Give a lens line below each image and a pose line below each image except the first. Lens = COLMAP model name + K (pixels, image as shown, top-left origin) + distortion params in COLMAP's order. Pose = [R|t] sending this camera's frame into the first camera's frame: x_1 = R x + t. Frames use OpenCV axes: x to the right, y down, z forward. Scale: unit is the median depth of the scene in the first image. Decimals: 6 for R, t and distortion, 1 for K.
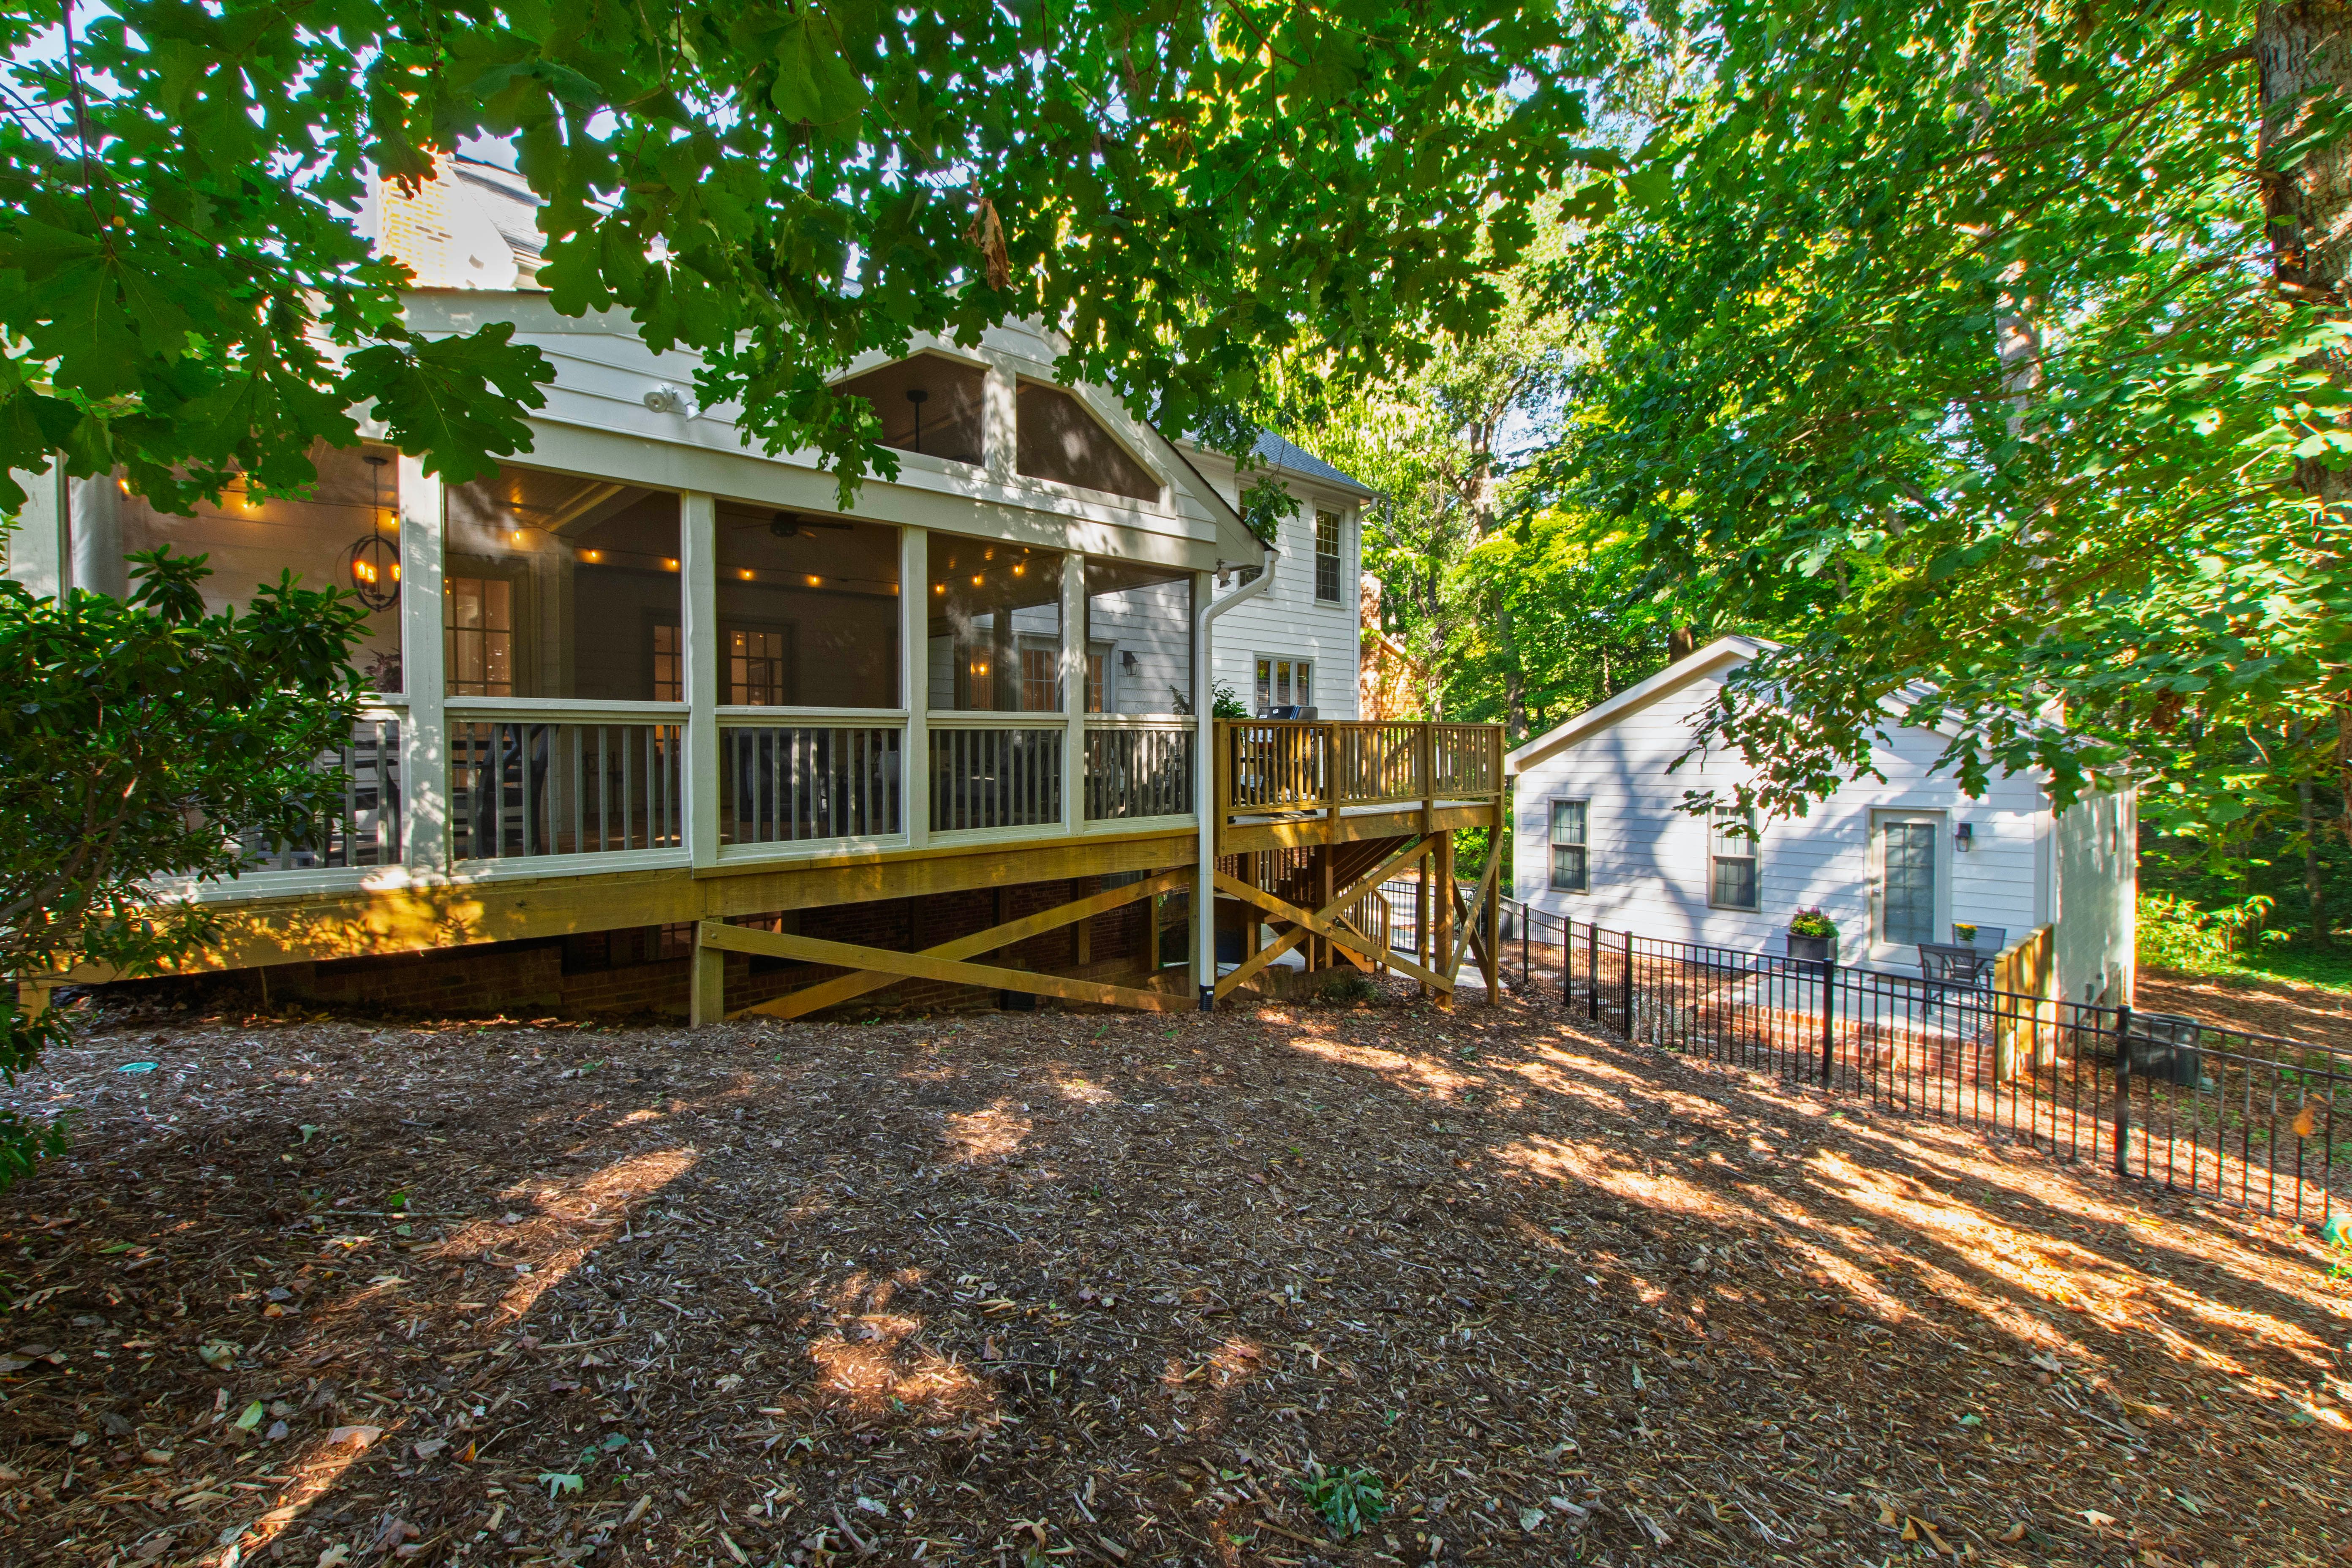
lens RADIAL K [[1040.2, 0, 1176.0], [0, 1040.2, 784.0], [0, 0, 1]] dist [0.003012, 0.000273]
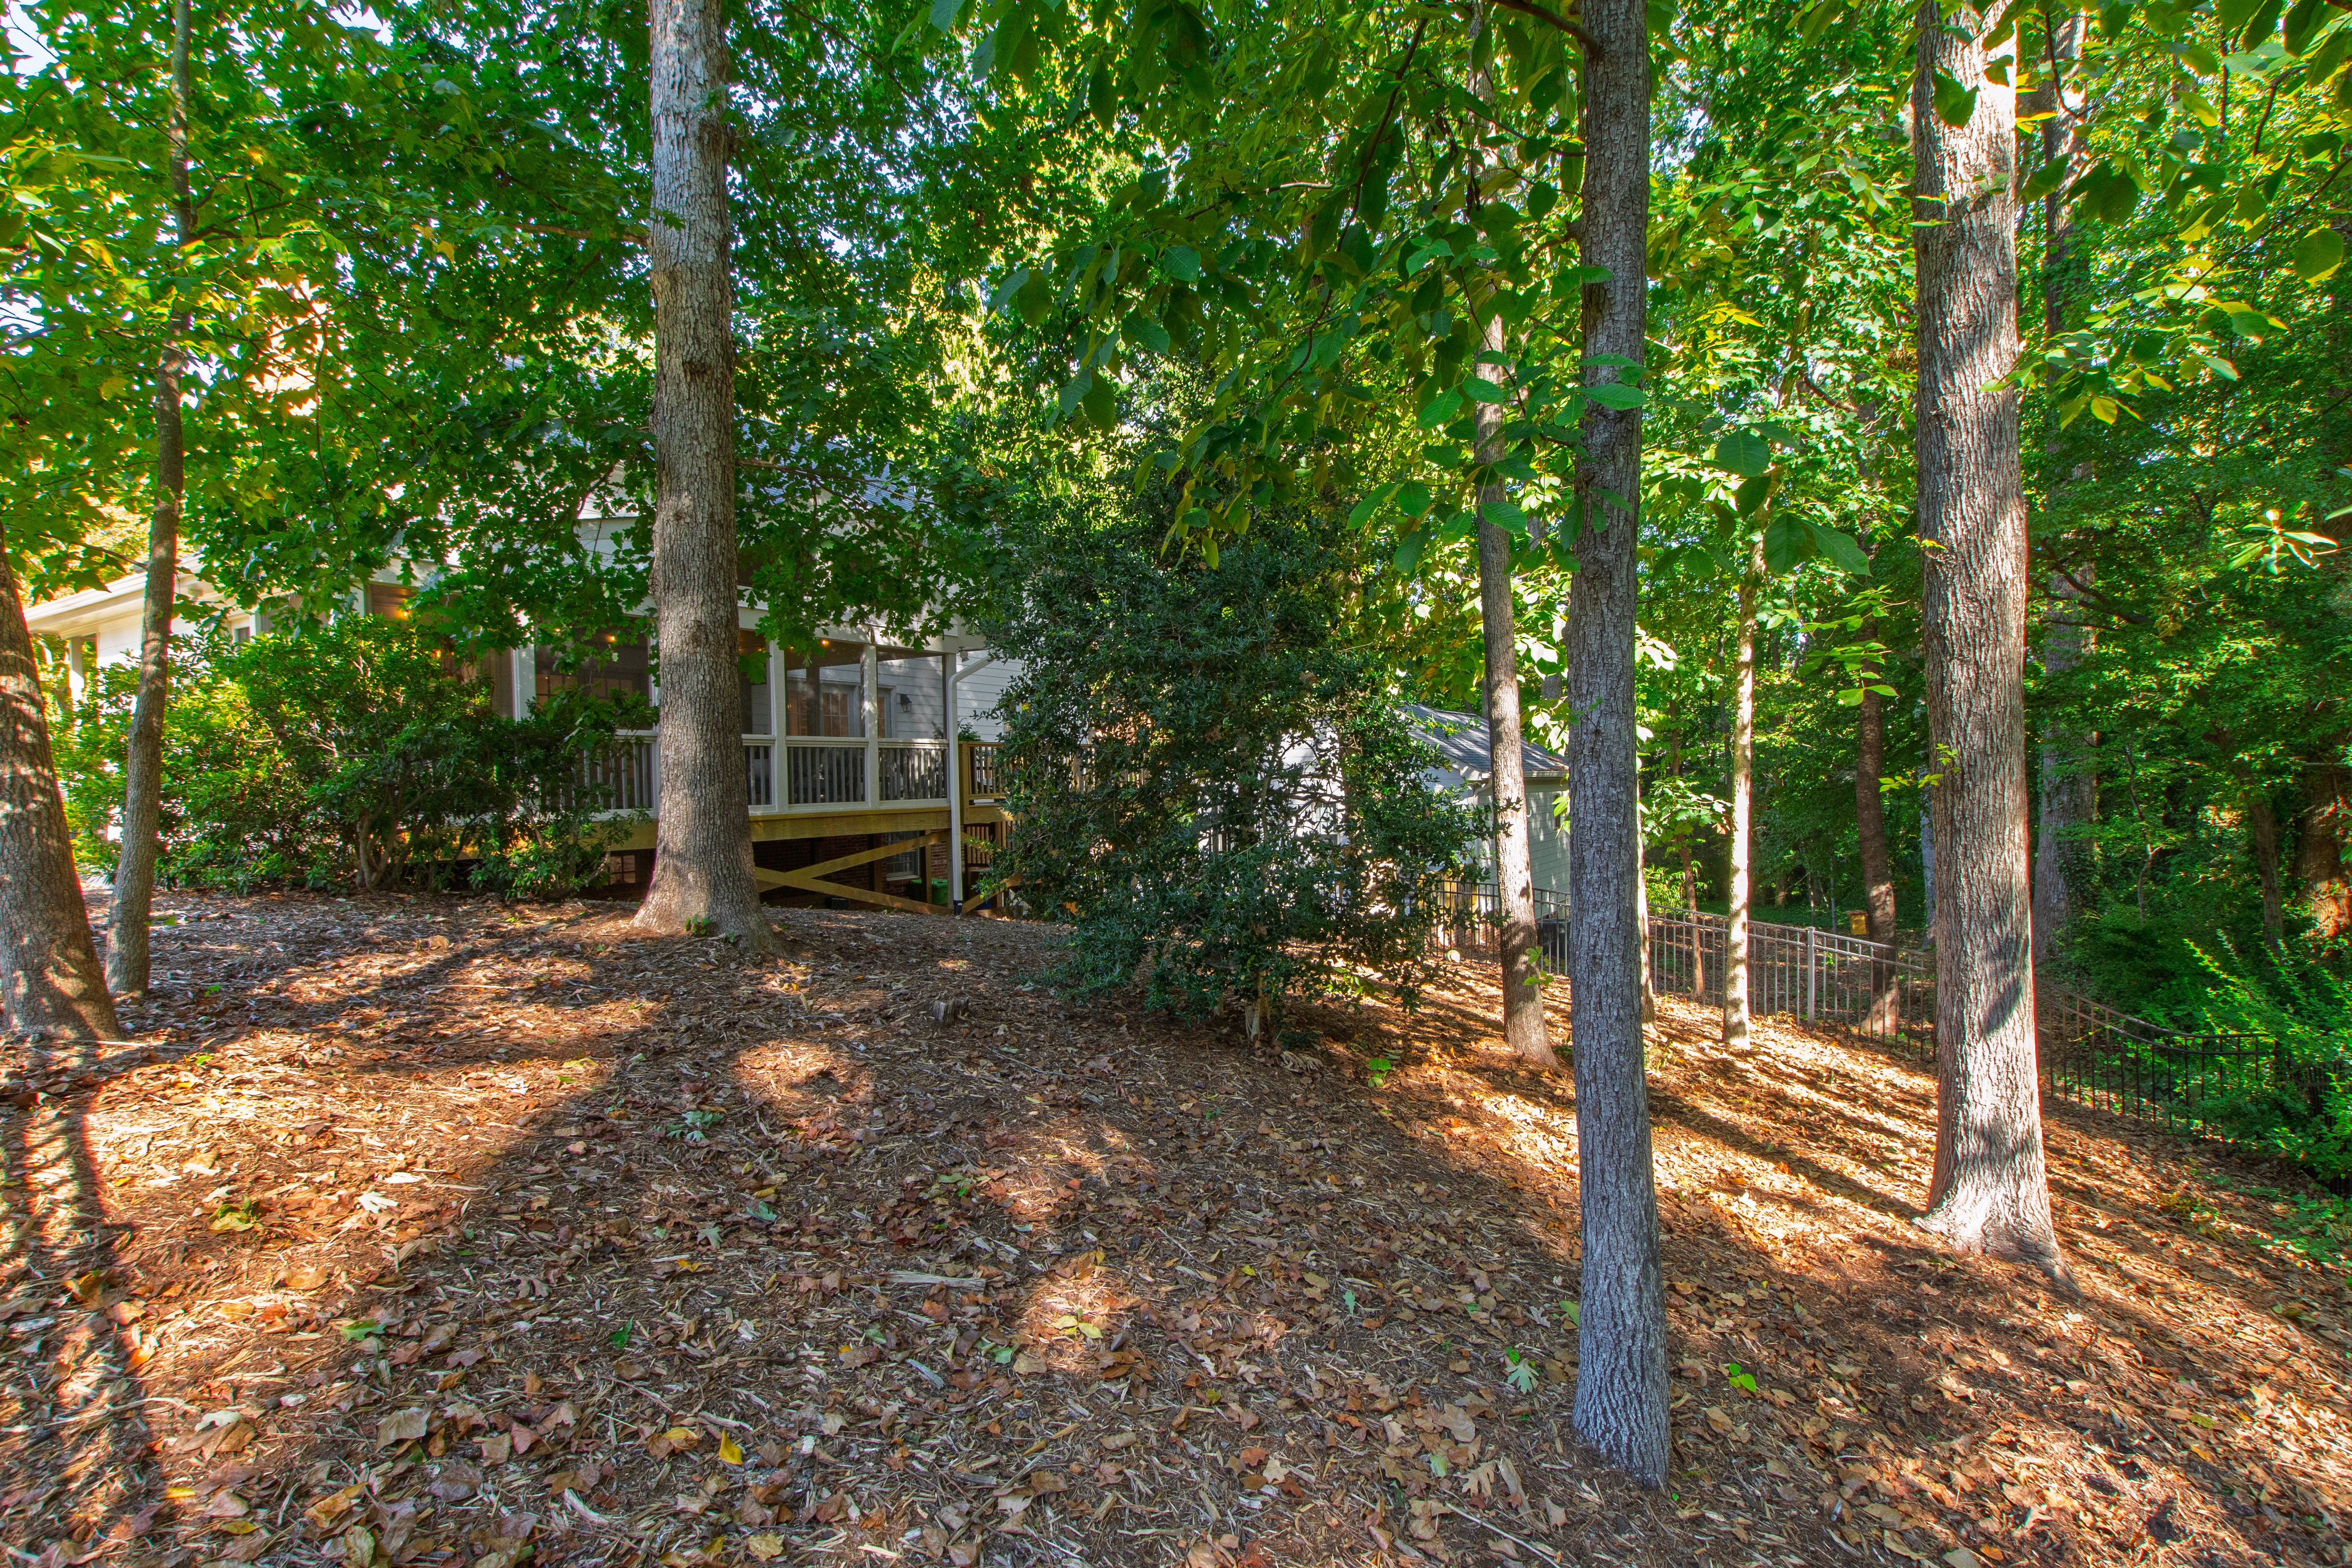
lens RADIAL K [[996.2, 0, 1164.6], [0, 996.2, 792.6], [0, 0, 1]] dist [0.002864, 0.000286]
pose [[0.980431, -0.018222, 0.196016, 0.045415], [0.023625, 0.999402, -0.025260, 0.067661], [-0.195438, 0.029397, 0.980275, -0.626866]]
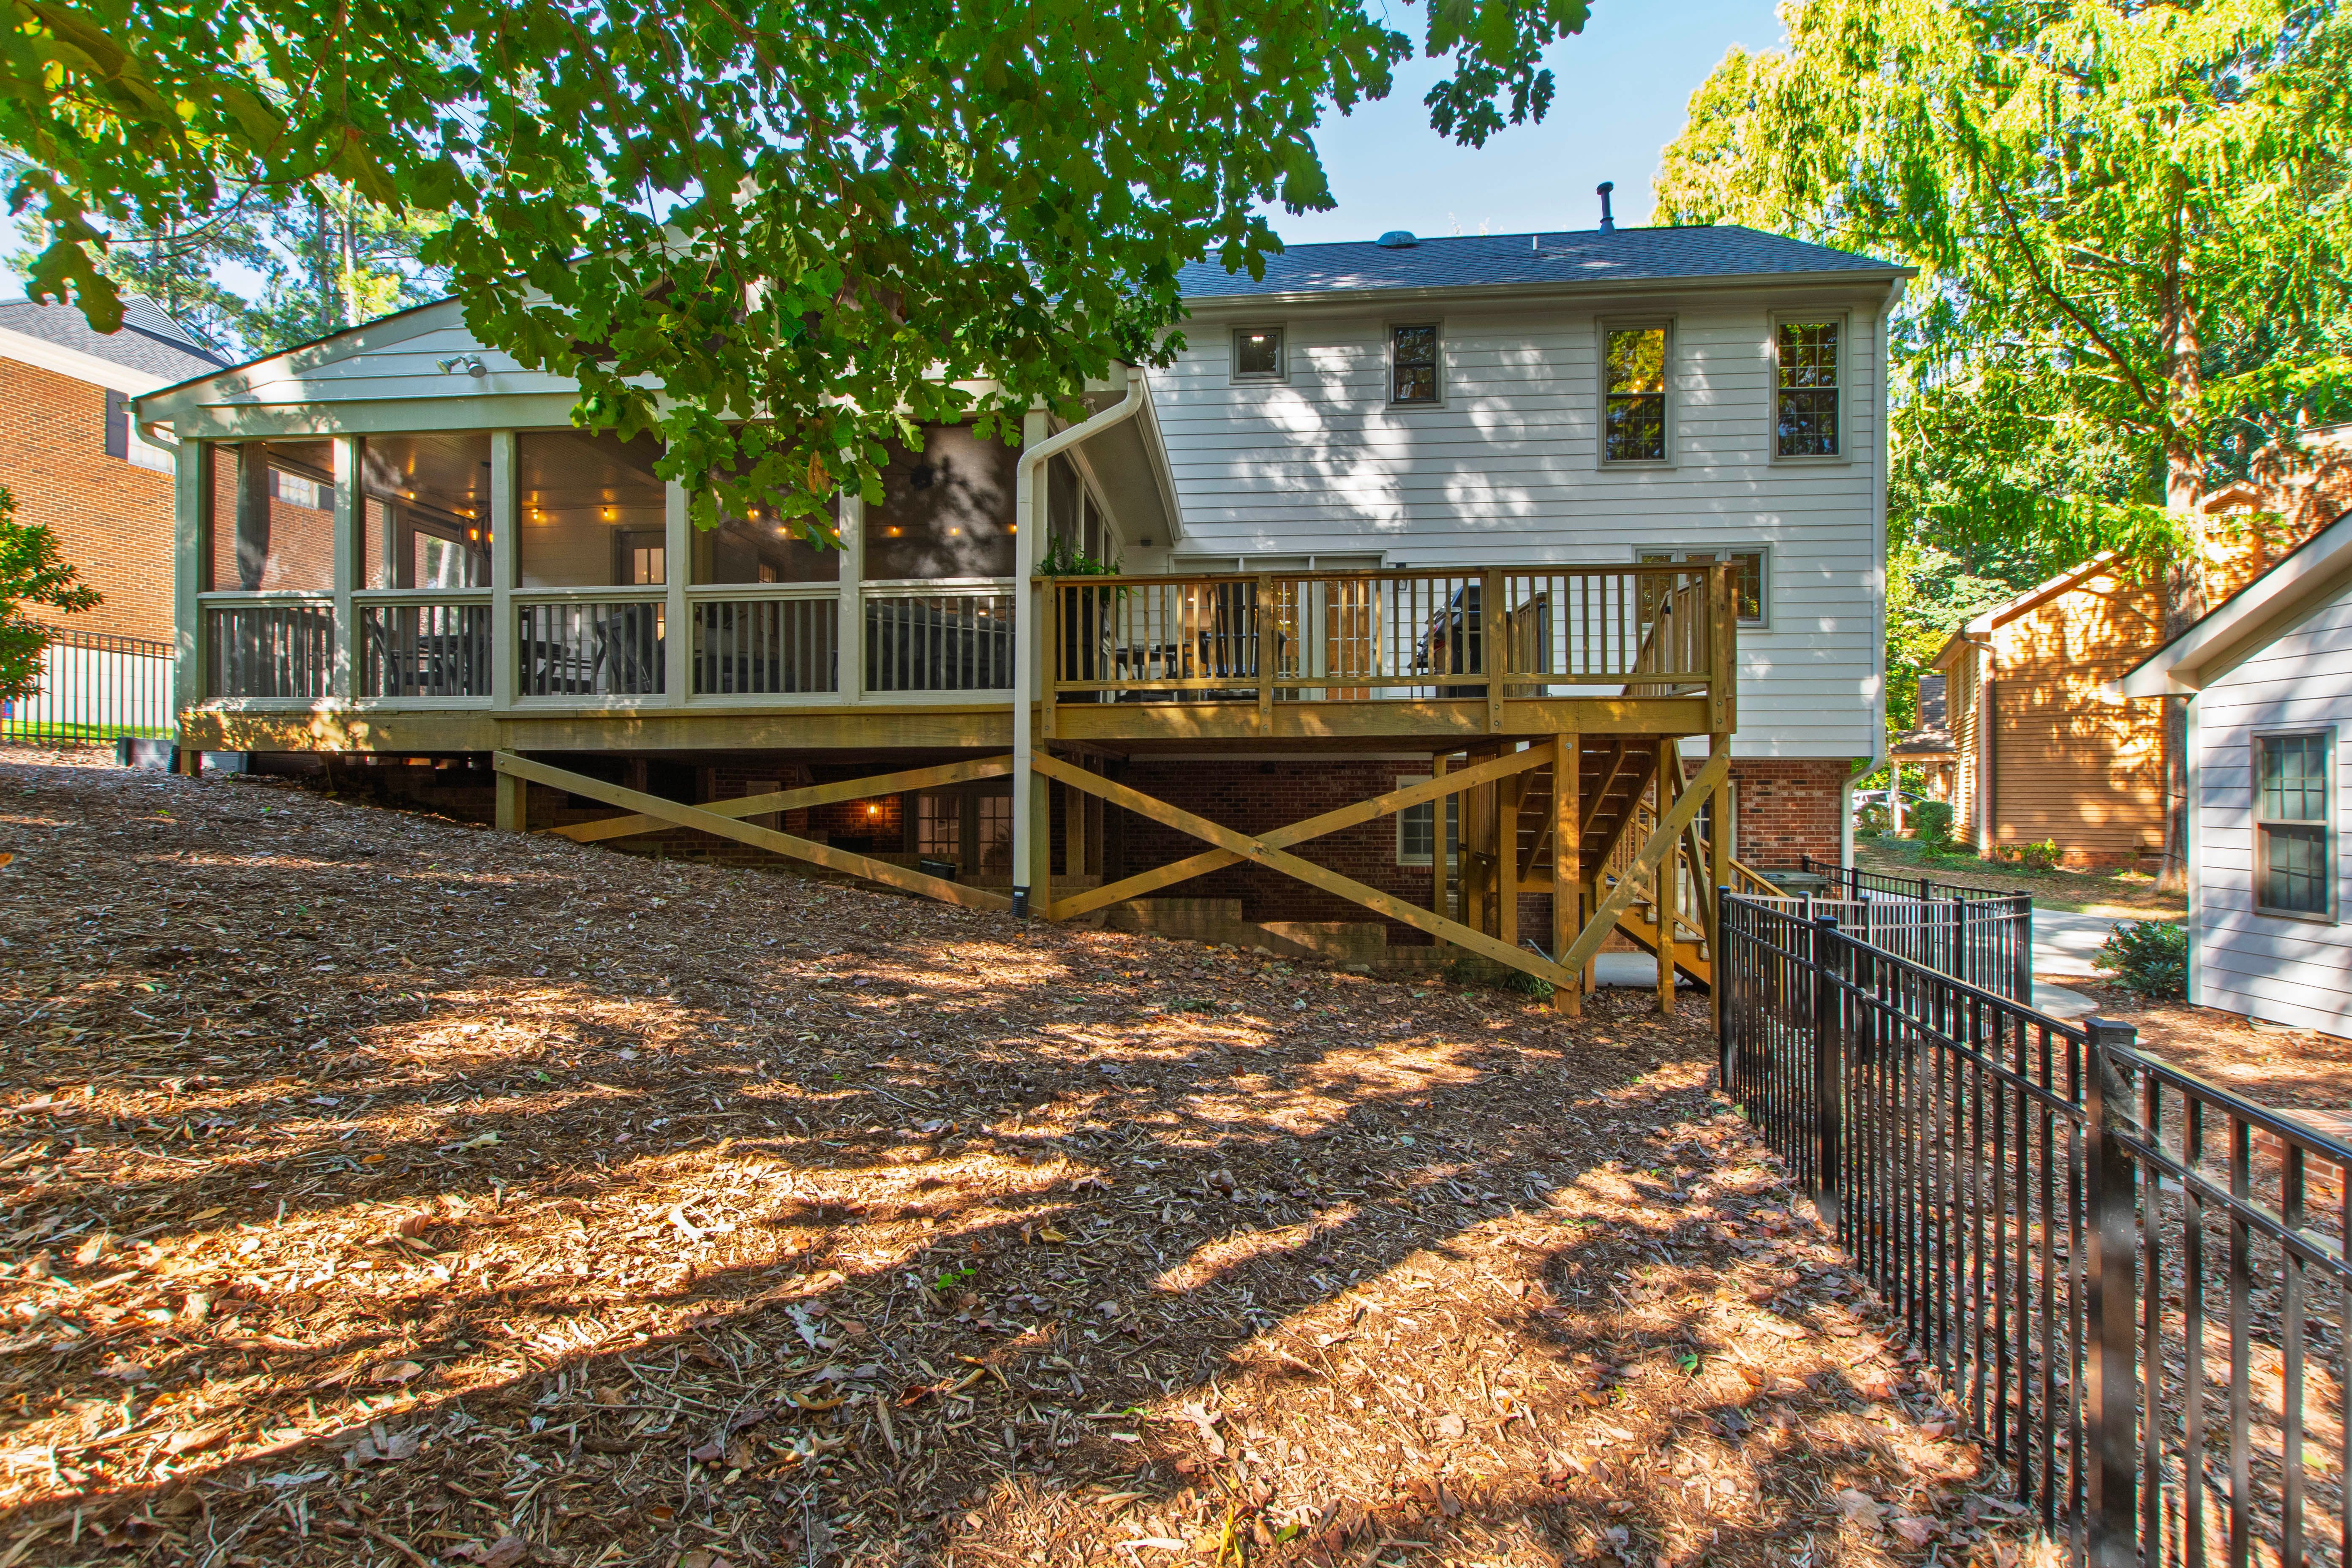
lens RADIAL K [[1050.1, 0, 1108.1], [0, 1050.1, 782.1], [0, 0, 1]] dist [-0.000108, 0.000028]
pose [[0.671404, -0.000047, -0.741091, 0.719297], [-0.025229, 0.999419, -0.022920, 0.124853], [0.740662, 0.034085, 0.671013, 0.467587]]
